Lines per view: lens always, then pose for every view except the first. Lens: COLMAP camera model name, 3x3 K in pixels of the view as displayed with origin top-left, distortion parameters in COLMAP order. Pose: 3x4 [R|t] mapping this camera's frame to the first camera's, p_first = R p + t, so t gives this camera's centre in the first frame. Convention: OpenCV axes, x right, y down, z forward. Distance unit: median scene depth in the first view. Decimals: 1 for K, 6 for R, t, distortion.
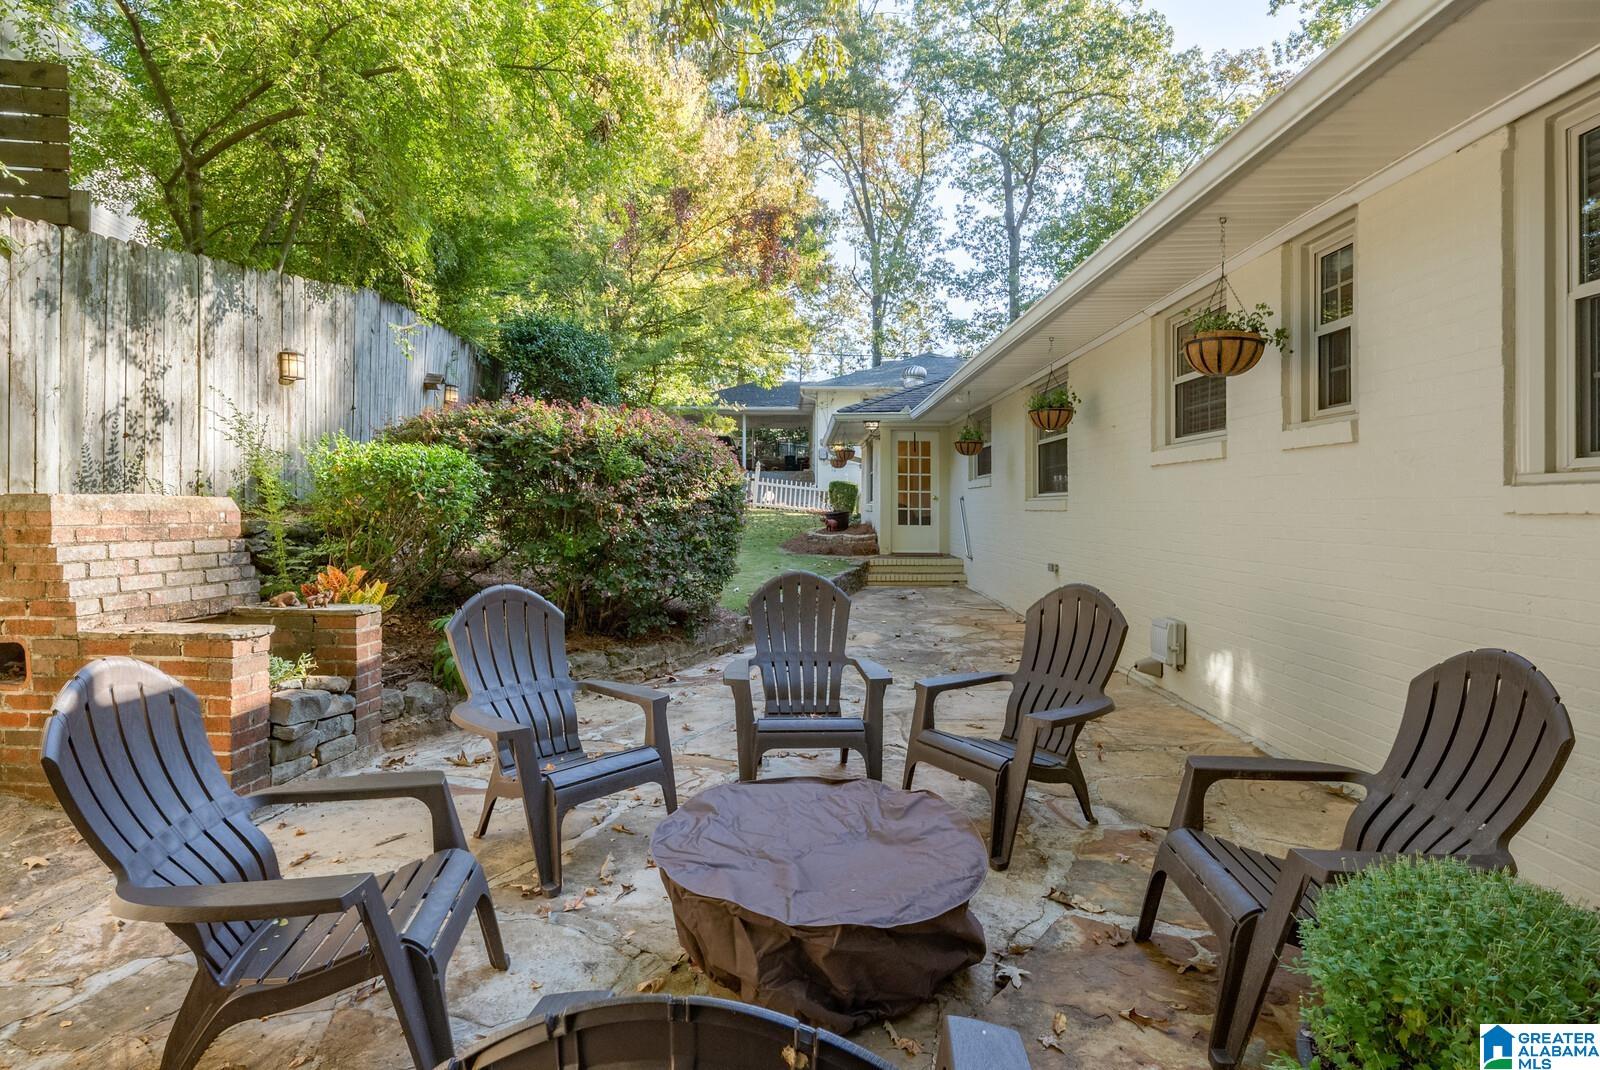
lens RADIAL K [[825.1, 0, 808.1], [0, 825.1, 498.1], [0, 0, 1]] dist [0.004416, -0.002739]
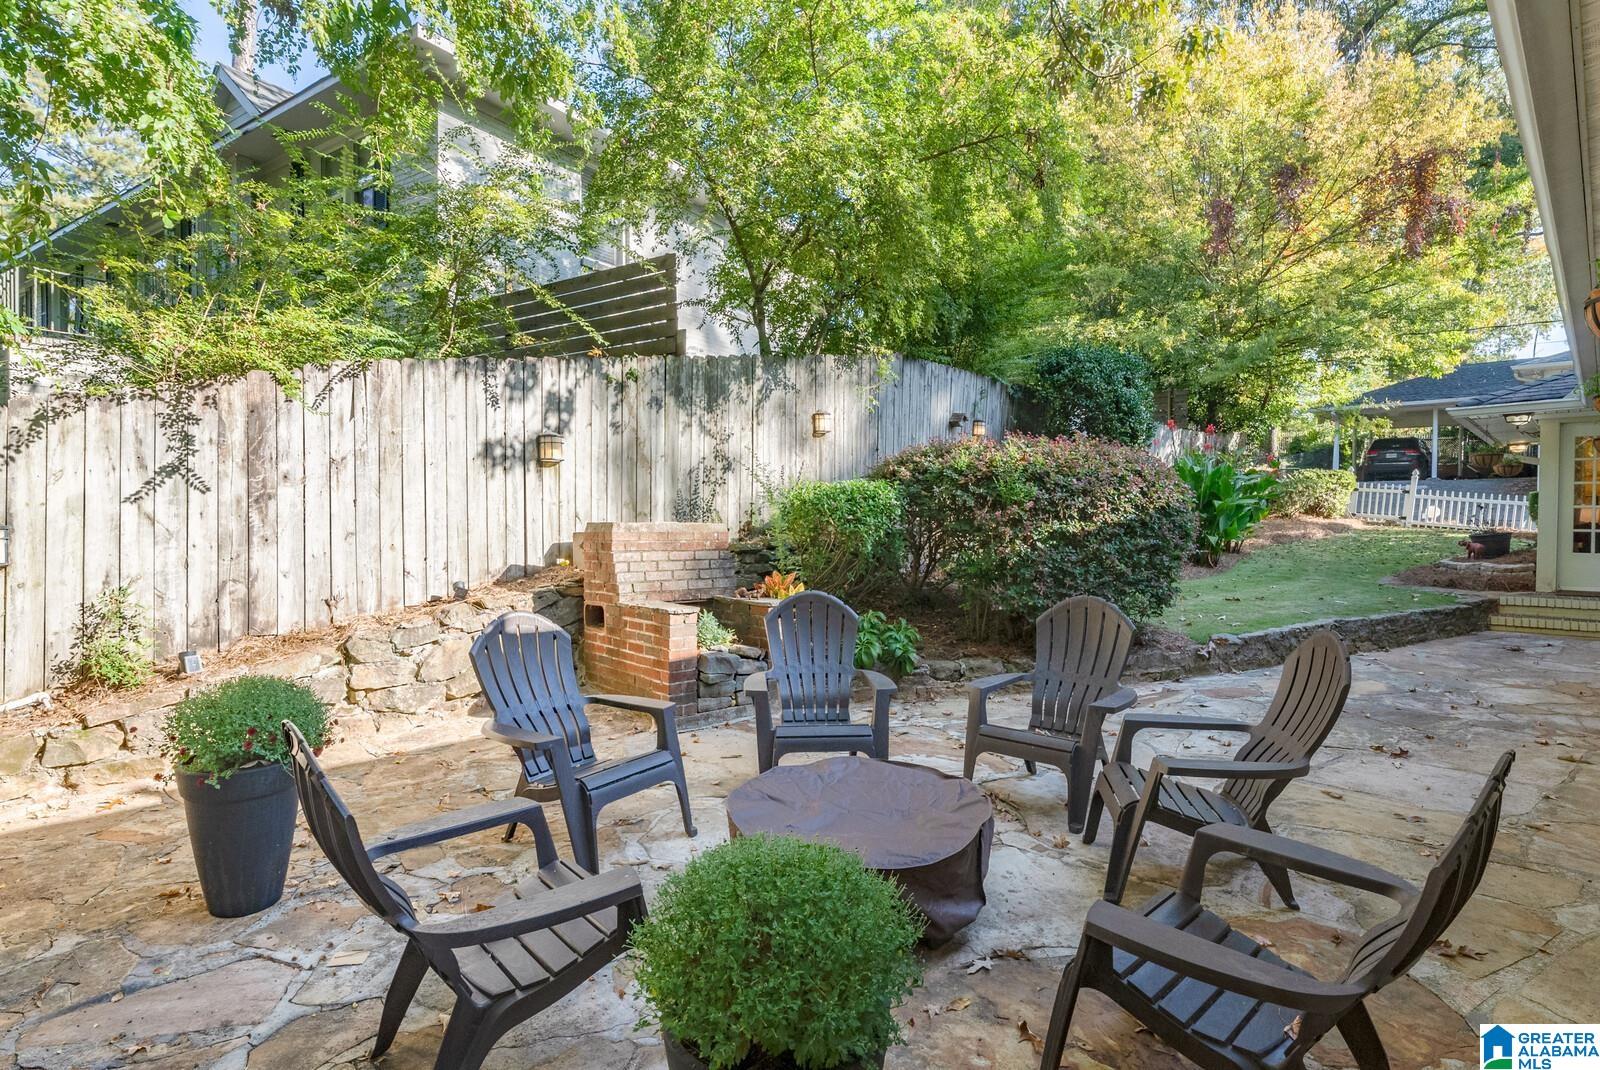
lens RADIAL K [[825.1, 0, 810.9], [0, 825.1, 528.2], [0, 0, 1]] dist [0.004416, -0.002739]
pose [[0.715749, 0.005966, -0.698332, 0.352872], [0.005999, 0.999874, 0.014691, -0.009385], [0.698331, -0.014704, 0.715624, 0.026910]]
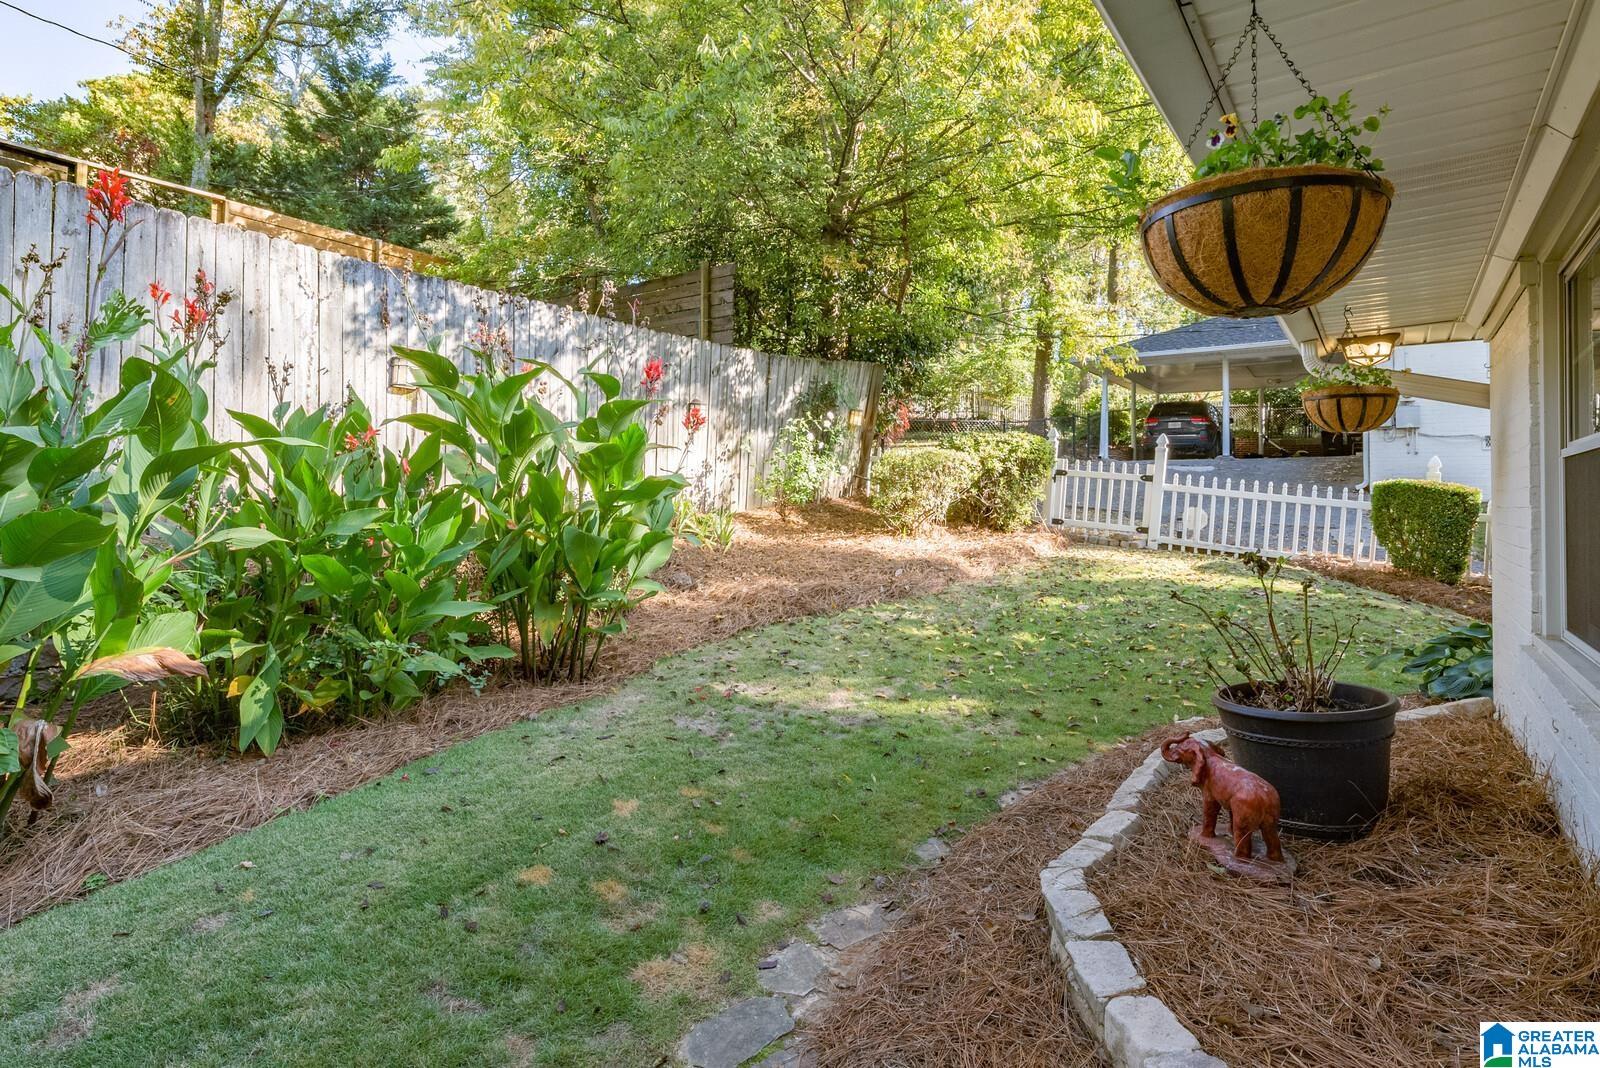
lens RADIAL K [[825.1, 0, 811.8], [0, 825.1, 463.9], [0, 0, 1]] dist [0.004416, -0.002739]
pose [[0.817535, -0.021411, -0.575481, 0.142094], [0.002732, 0.999442, -0.033303, -0.070479], [0.575872, 0.025655, 0.817137, 2.442351]]
